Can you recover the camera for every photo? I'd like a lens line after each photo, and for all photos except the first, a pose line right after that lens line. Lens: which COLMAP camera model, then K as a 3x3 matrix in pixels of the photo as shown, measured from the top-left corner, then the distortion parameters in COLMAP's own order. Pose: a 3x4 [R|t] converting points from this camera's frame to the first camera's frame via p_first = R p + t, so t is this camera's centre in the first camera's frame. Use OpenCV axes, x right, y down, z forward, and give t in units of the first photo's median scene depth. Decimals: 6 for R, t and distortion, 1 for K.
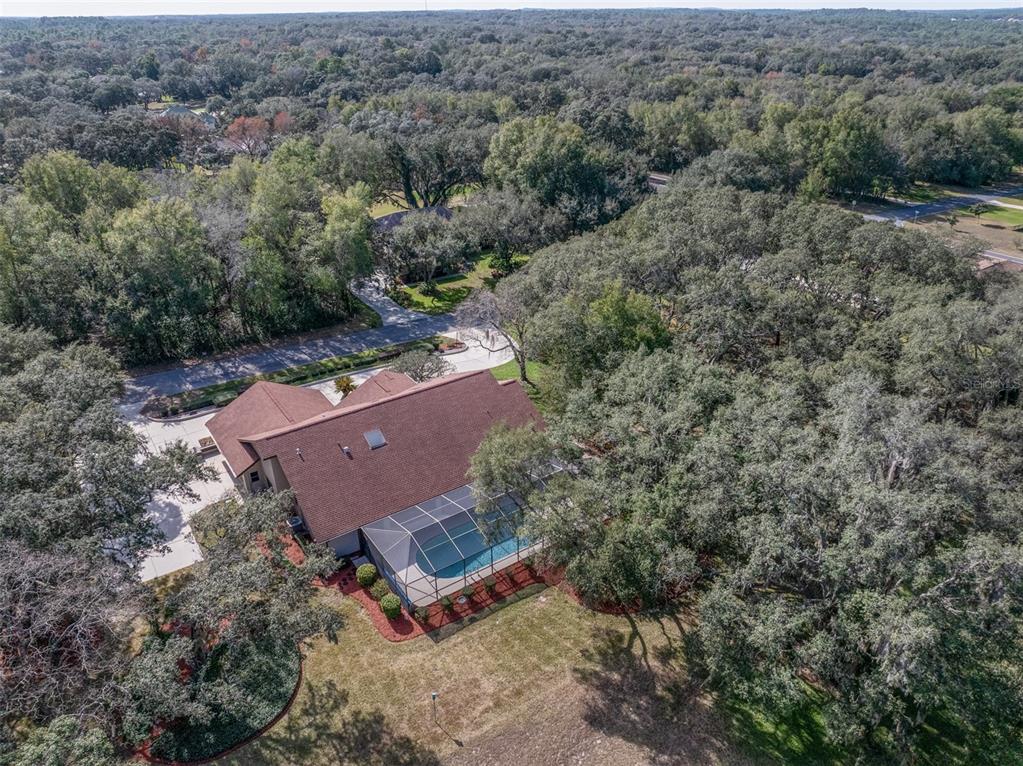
lens RADIAL K [[732.3, 0, 511.5], [0, 732.3, 383.0], [0, 0, 1]] dist [-0.031405, 0.001974]
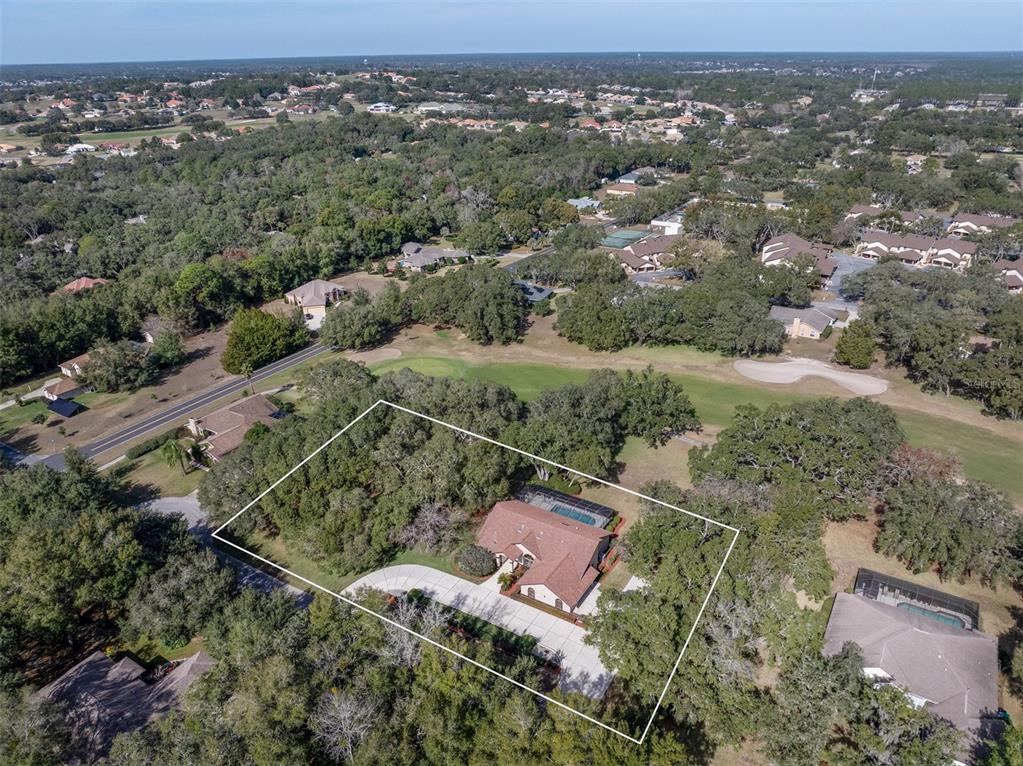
lens RADIAL K [[716.9, 0, 511.5], [0, 716.9, 383.0], [0, 0, 1]] dist [-0.033619, -0.001611]
pose [[-0.389880, -0.394529, 0.832070, -2.239675], [0.446885, 0.708982, 0.545562, -1.910318], [-0.805163, 0.584544, -0.100109, 1.319313]]
